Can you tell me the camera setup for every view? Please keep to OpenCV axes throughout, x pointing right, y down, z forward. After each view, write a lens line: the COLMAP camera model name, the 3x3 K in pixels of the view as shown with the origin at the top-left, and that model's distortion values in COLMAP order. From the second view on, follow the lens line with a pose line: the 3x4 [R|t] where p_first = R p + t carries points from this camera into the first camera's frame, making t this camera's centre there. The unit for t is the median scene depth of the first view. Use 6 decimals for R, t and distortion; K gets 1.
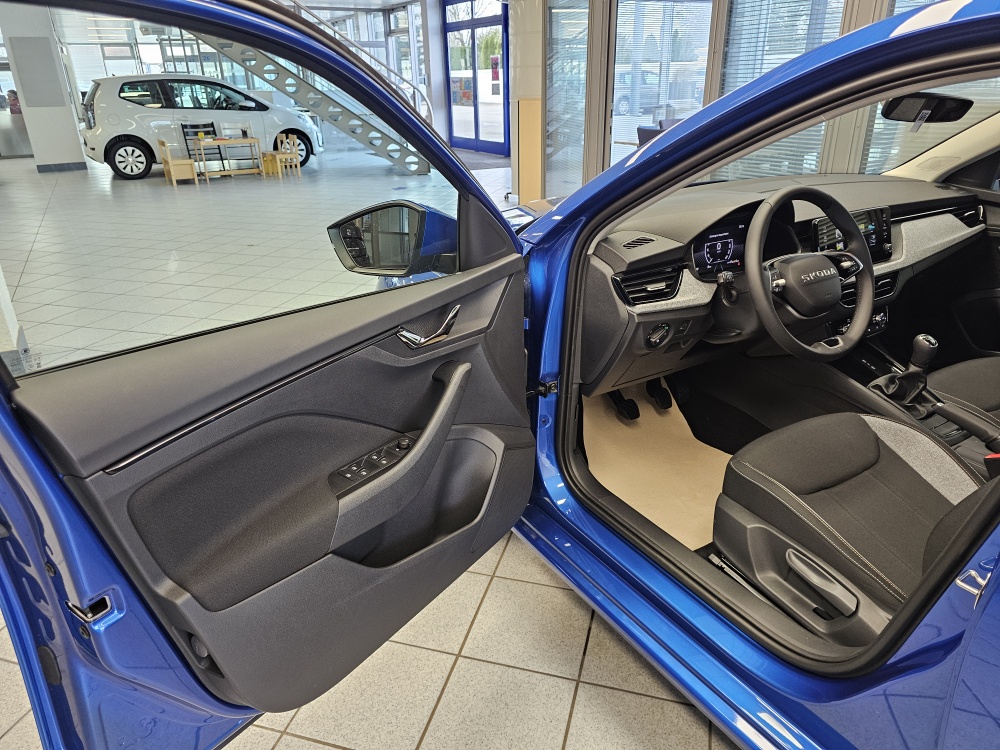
lens RADIAL K [[672.7, 0, 500.0], [0, 672.7, 375.0], [0, 0, 1]] dist [0.006020, -0.001736]
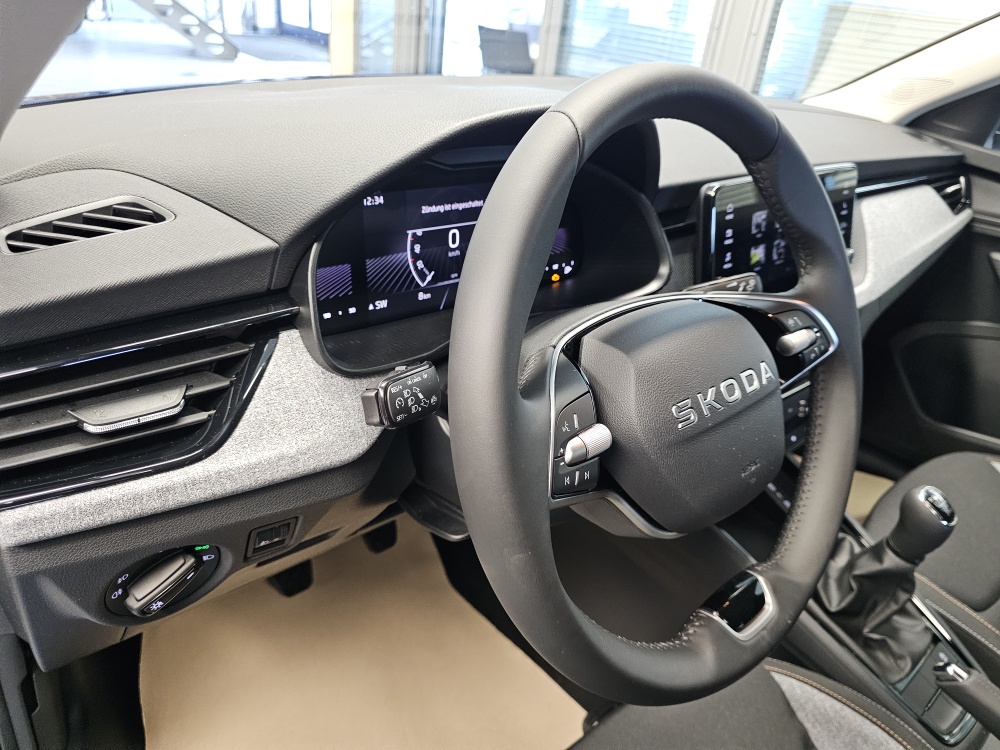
lens RADIAL K [[672.7, 0, 500.0], [0, 672.7, 375.0], [0, 0, 1]] dist [0.006020, -0.001736]
pose [[0.978959, 0.028957, 0.201992, 0.307141], [-0.051187, 0.993078, 0.105713, -0.174201], [-0.197532, -0.113828, 0.973665, 0.708847]]
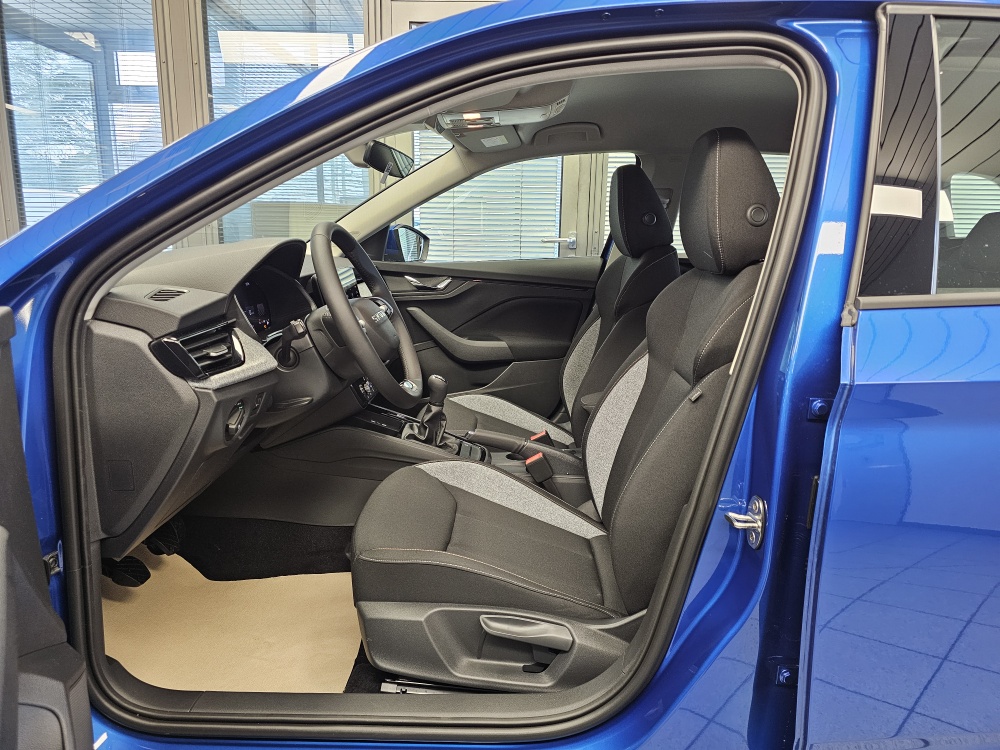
lens RADIAL K [[626.2, 0, 498.4], [0, 626.2, 365.4], [0, 0, 1]] dist [0.000302, -0.001280]
pose [[0.531979, -0.133810, 0.836118, -0.150014], [0.317044, 0.947084, -0.050150, 0.006387], [-0.785164, 0.291765, 0.546252, 0.408287]]
